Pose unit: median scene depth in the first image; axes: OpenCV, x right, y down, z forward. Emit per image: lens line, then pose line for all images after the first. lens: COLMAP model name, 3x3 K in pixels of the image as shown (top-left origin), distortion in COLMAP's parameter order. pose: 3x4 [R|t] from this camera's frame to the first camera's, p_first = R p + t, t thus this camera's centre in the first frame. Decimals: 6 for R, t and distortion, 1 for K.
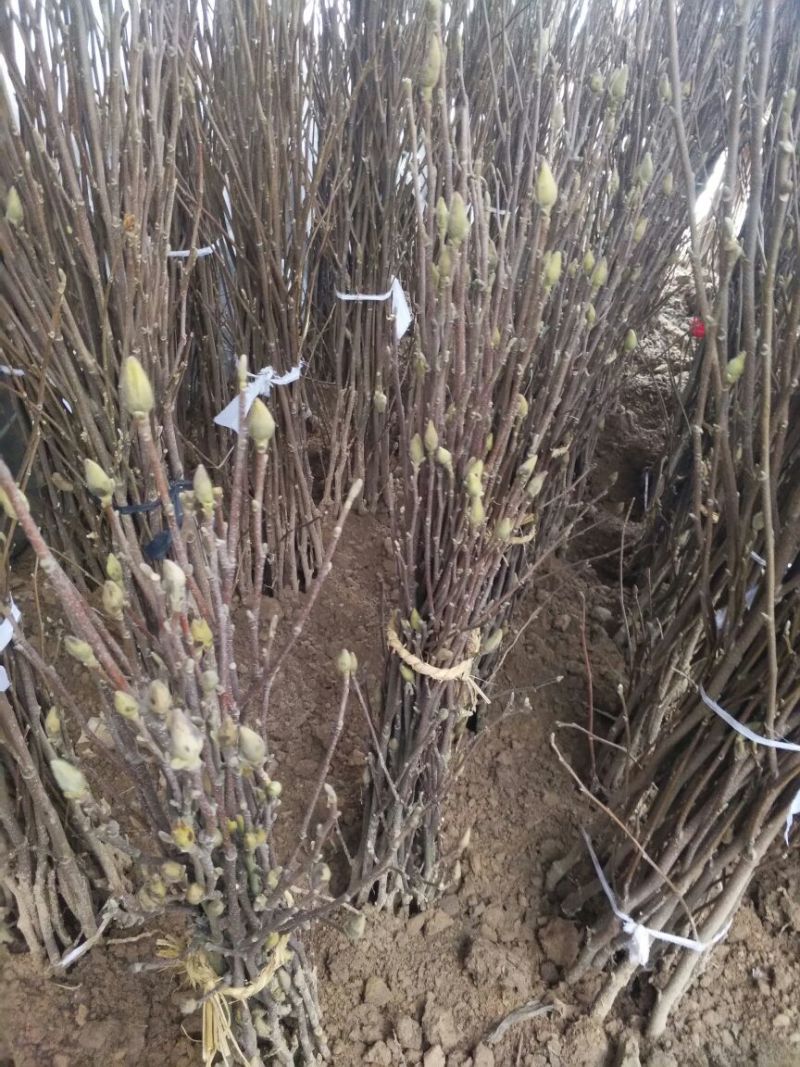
lens RADIAL K [[809.6, 0, 403.4], [0, 809.6, 527.5], [0, 0, 1]] dist [0.044313, -0.052108]
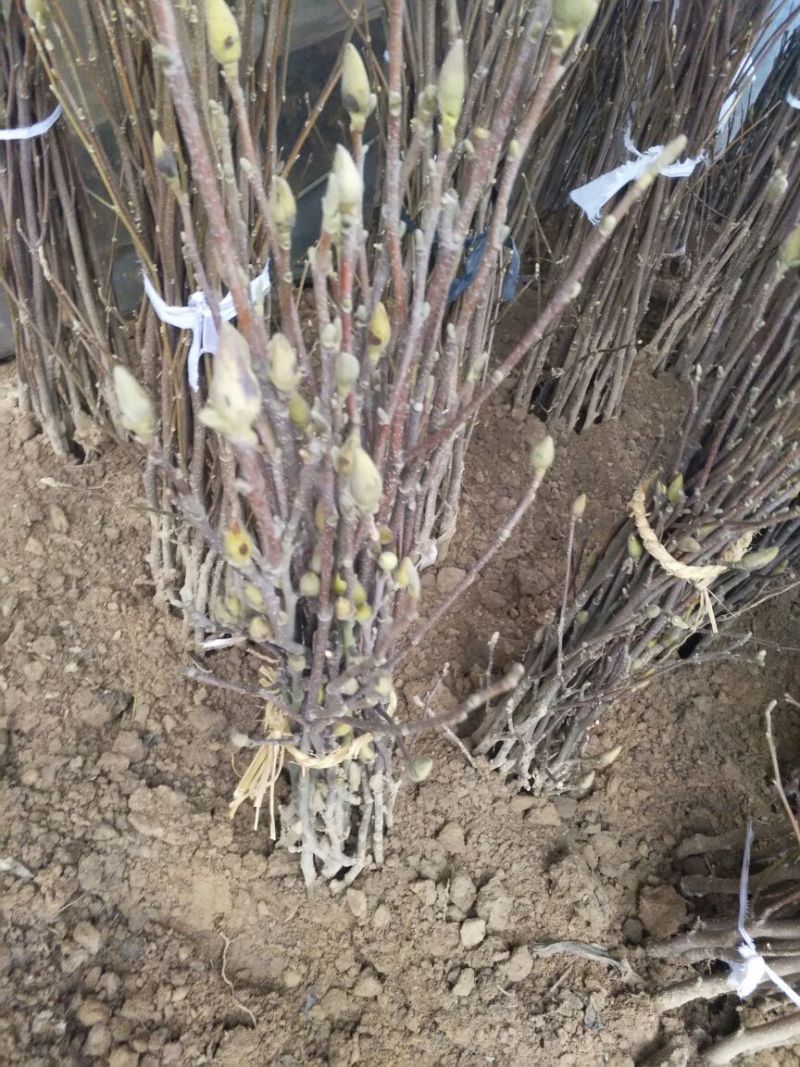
lens RADIAL K [[809.6, 0, 403.4], [0, 809.6, 527.5], [0, 0, 1]] dist [0.044313, -0.052108]
pose [[0.843073, 0.454020, -0.288260, 0.028587], [-0.395236, 0.886560, 0.240416, 0.049341], [0.364713, -0.088758, 0.926880, 0.143004]]
